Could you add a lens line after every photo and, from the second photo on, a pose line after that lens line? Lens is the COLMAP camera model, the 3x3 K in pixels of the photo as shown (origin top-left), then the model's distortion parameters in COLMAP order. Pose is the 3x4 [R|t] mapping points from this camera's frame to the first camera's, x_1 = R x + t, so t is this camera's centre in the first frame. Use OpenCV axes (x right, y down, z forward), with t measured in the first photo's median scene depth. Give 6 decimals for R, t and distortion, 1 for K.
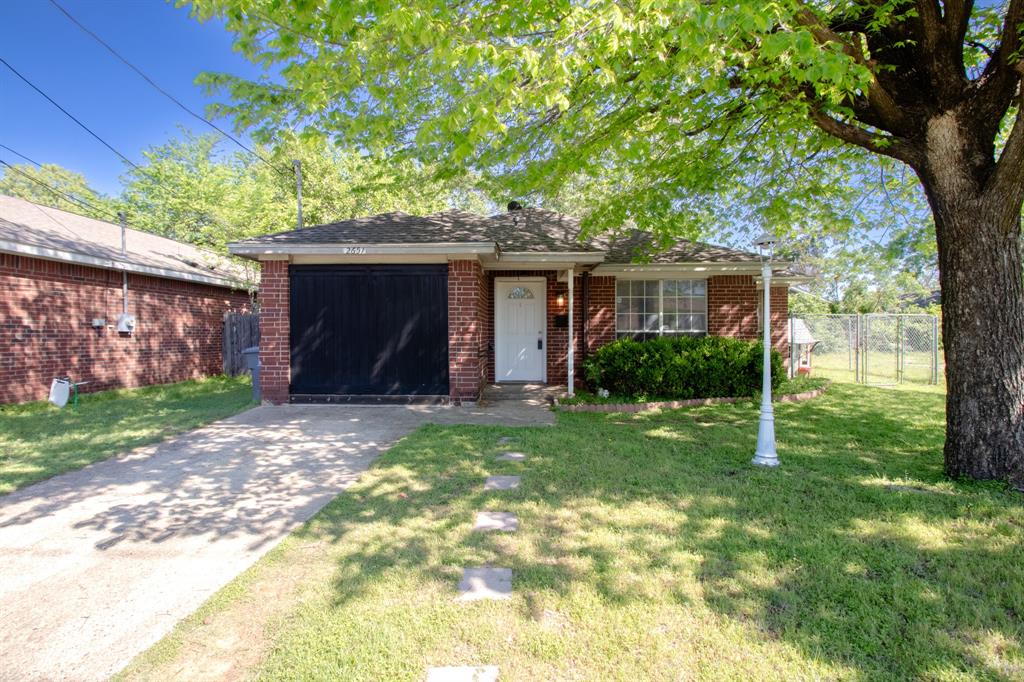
lens RADIAL K [[475.3, 0, 511.3], [0, 475.3, 341.1], [0, 0, 1]] dist [-0.007302, -0.004015]
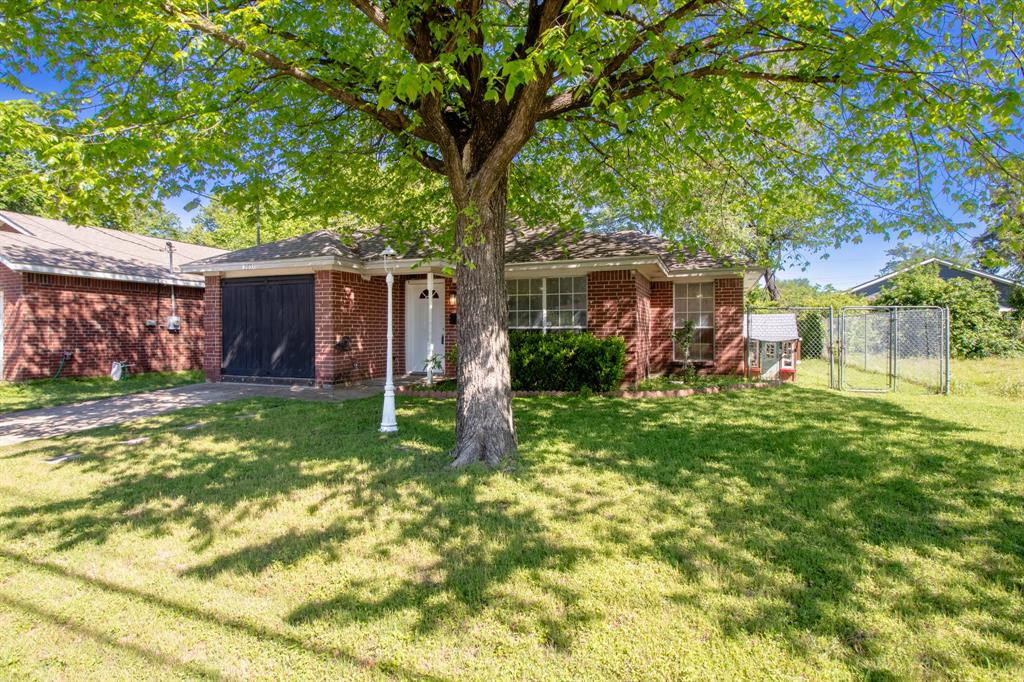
lens RADIAL K [[525.4, 0, 519.5], [0, 525.4, 341.3], [0, 0, 1]] dist [-0.022172, -0.000618]
pose [[0.945004, 0.004133, -0.327033, 0.824558], [-0.005215, 0.999983, -0.002433, 0.015876], [0.327018, 0.004004, 0.945010, -0.125707]]
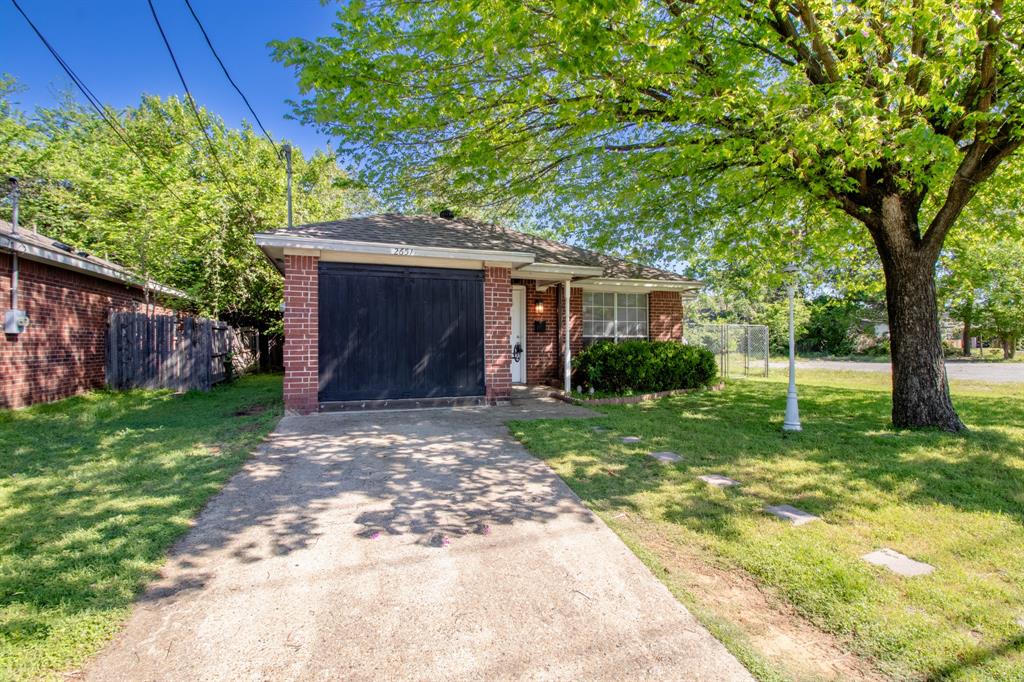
lens RADIAL K [[475.3, 0, 509.9], [0, 475.3, 342.1], [0, 0, 1]] dist [-0.007302, -0.004015]
pose [[0.930948, 0.000355, 0.365151, -0.461055], [0.005134, 0.999888, -0.014059, 0.010760], [-0.365115, 0.014963, 0.930842, 0.006309]]
